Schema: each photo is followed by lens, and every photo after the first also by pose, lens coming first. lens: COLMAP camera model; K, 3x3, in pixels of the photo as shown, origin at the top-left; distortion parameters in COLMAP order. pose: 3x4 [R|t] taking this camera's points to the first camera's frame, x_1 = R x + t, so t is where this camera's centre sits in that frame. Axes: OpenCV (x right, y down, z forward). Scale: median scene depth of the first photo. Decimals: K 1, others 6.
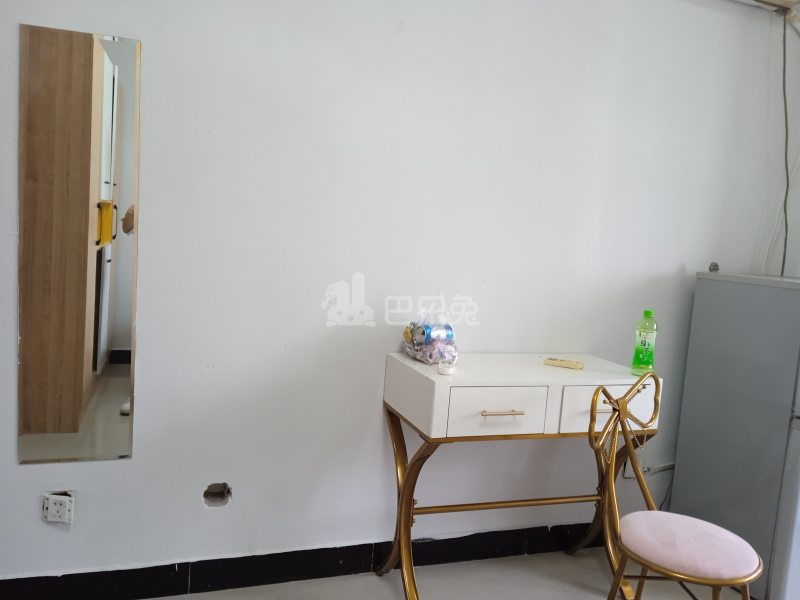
lens RADIAL K [[669.9, 0, 395.4], [0, 669.9, 306.9], [0, 0, 1]] dist [0.095730, -0.147941]
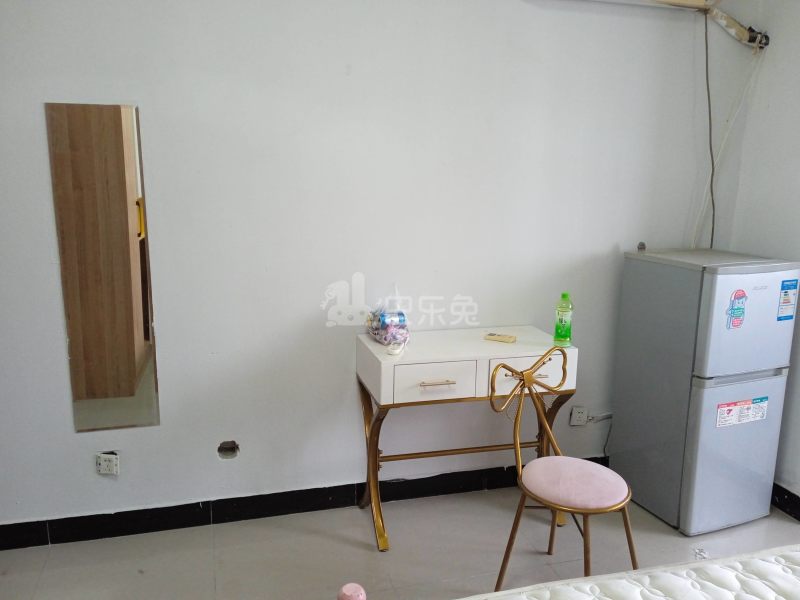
lens RADIAL K [[669.9, 0, 400.6], [0, 669.9, 303.5], [0, 0, 1]] dist [0.095730, -0.147941]
pose [[0.995371, -0.040048, -0.087362, 0.185609], [0.047352, 0.995407, 0.083204, -0.091253], [0.083629, -0.086956, 0.992696, -0.225542]]
